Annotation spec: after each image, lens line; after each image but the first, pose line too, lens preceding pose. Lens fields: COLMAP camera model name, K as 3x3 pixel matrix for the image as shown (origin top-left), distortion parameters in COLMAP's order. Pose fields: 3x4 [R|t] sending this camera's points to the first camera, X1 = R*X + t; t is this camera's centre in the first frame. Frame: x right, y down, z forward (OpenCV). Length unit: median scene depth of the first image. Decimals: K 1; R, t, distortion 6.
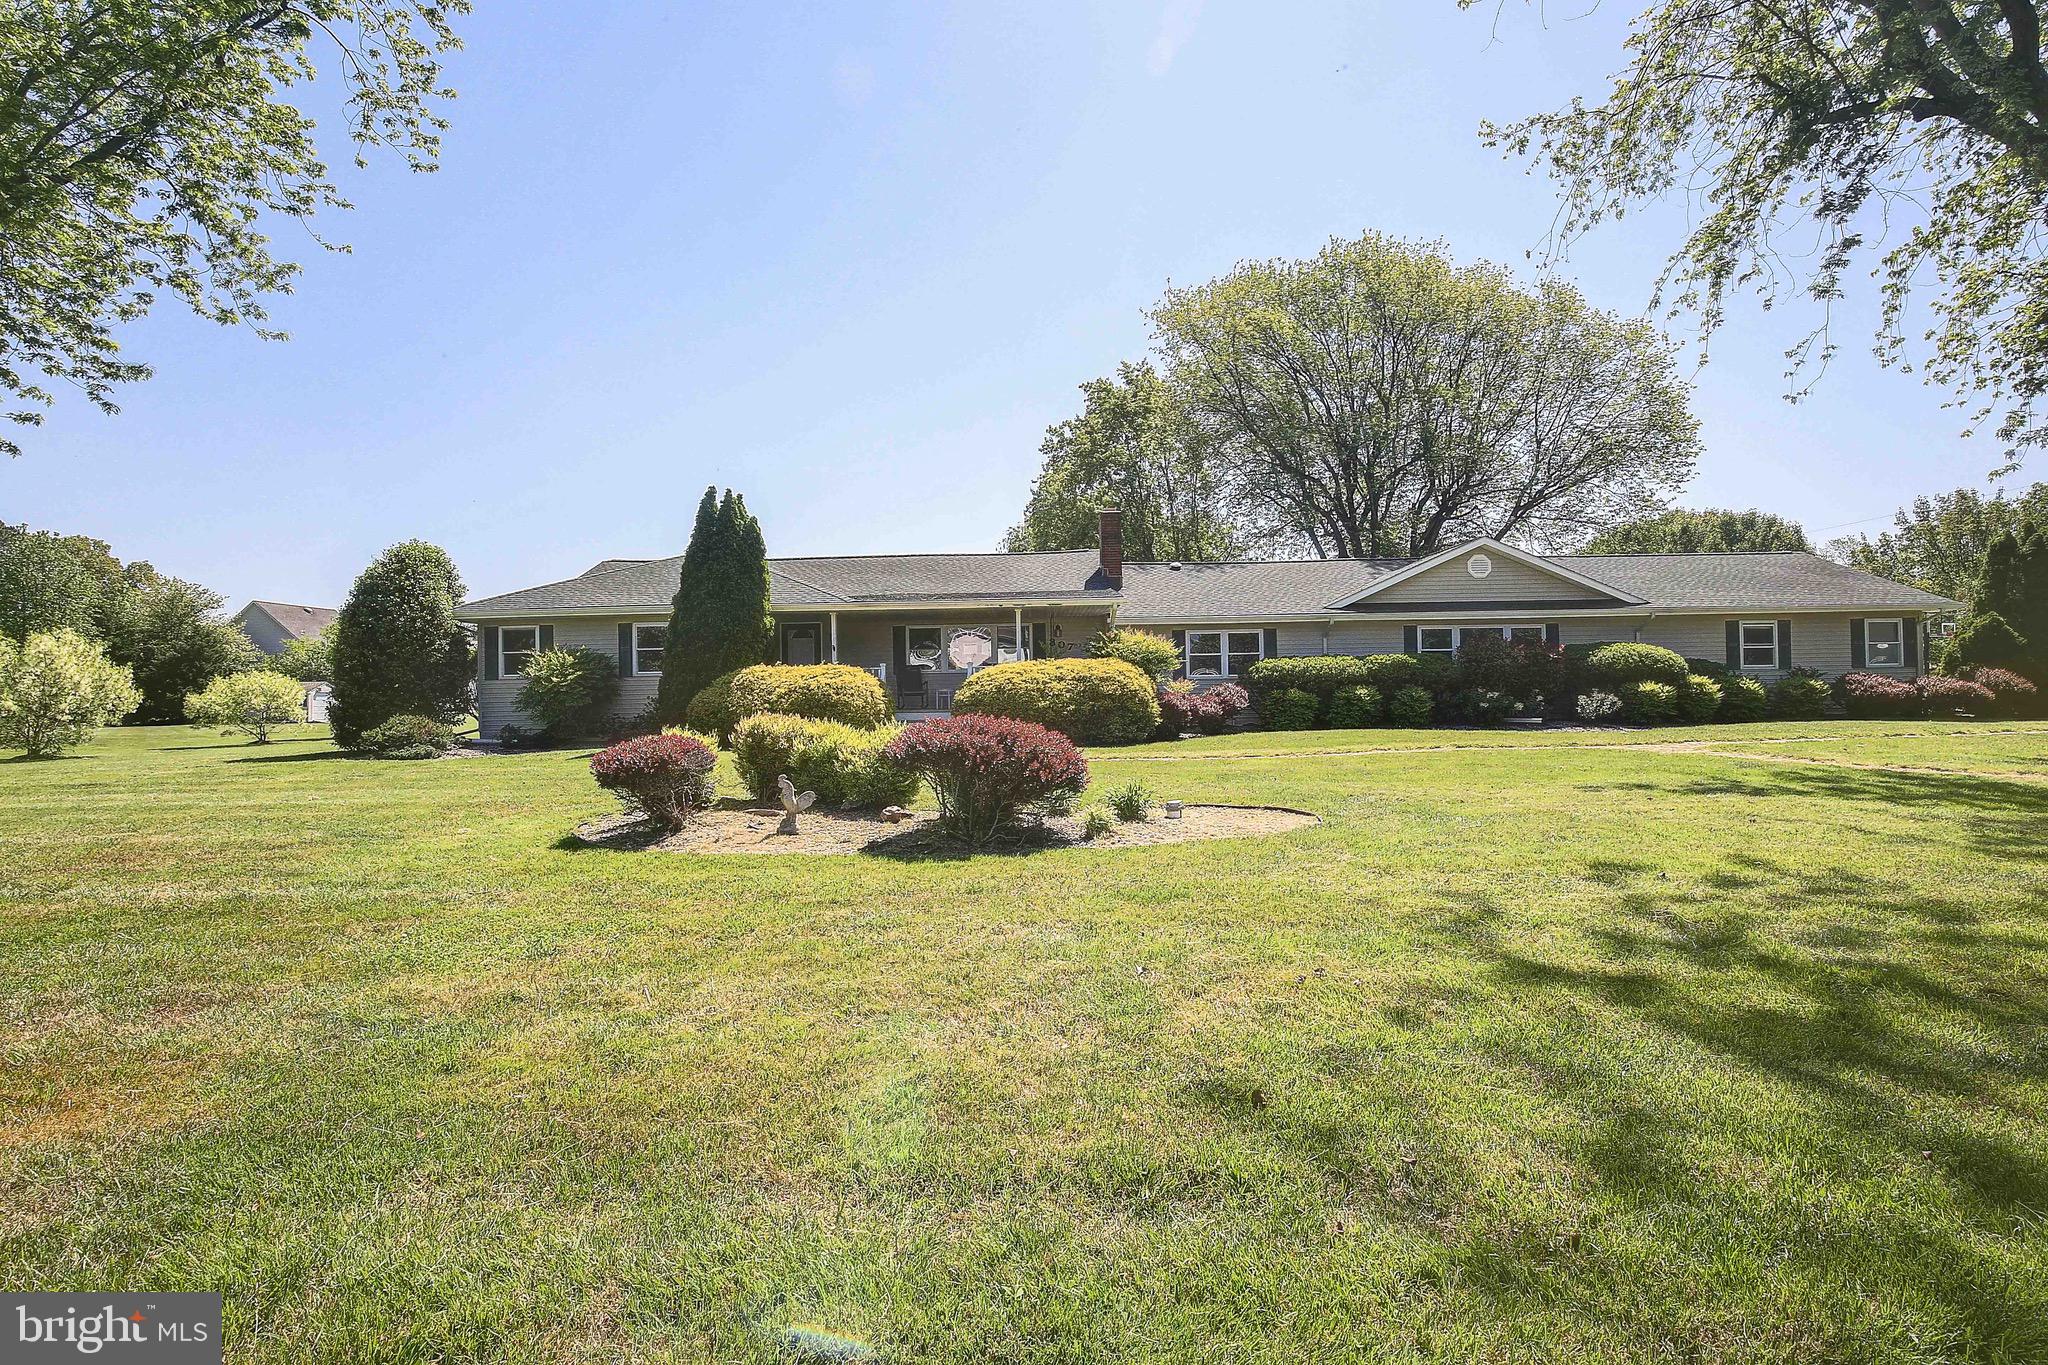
lens RADIAL K [[943.0, 0, 1013.5], [0, 943.0, 681.8], [0, 0, 1]] dist [-0.033854, 0.004890]
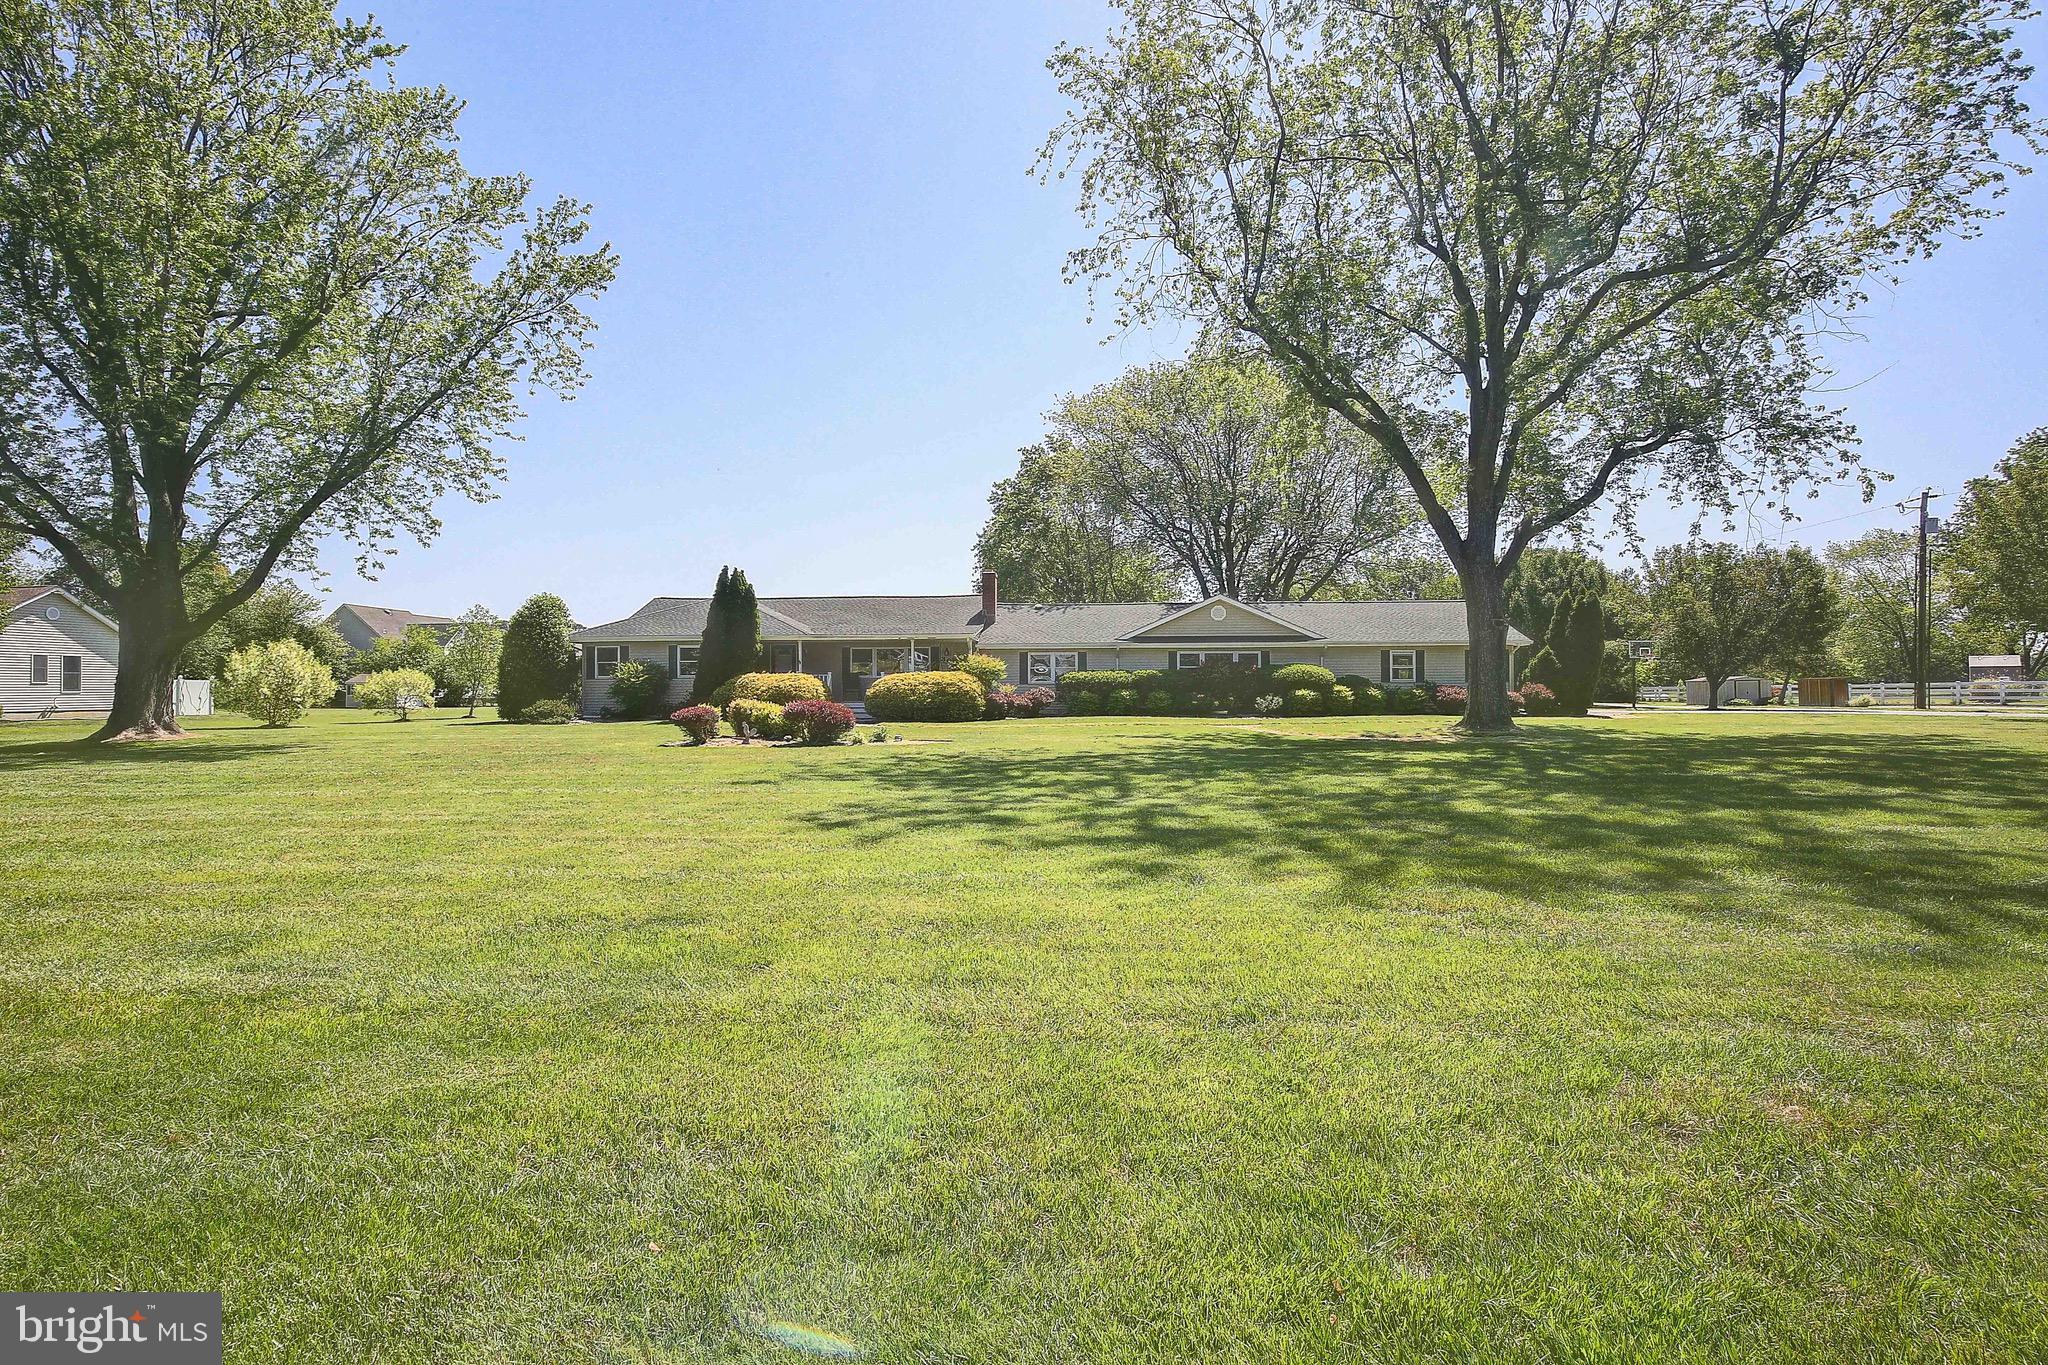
lens RADIAL K [[943.0, 0, 1008.5], [0, 943.0, 684.8], [0, 0, 1]] dist [-0.033854, 0.004890]
pose [[0.999508, 0.012443, -0.028801, 0.221929], [-0.012278, 0.999907, 0.005899, -0.011150], [0.028872, -0.005542, 0.999568, -0.628810]]
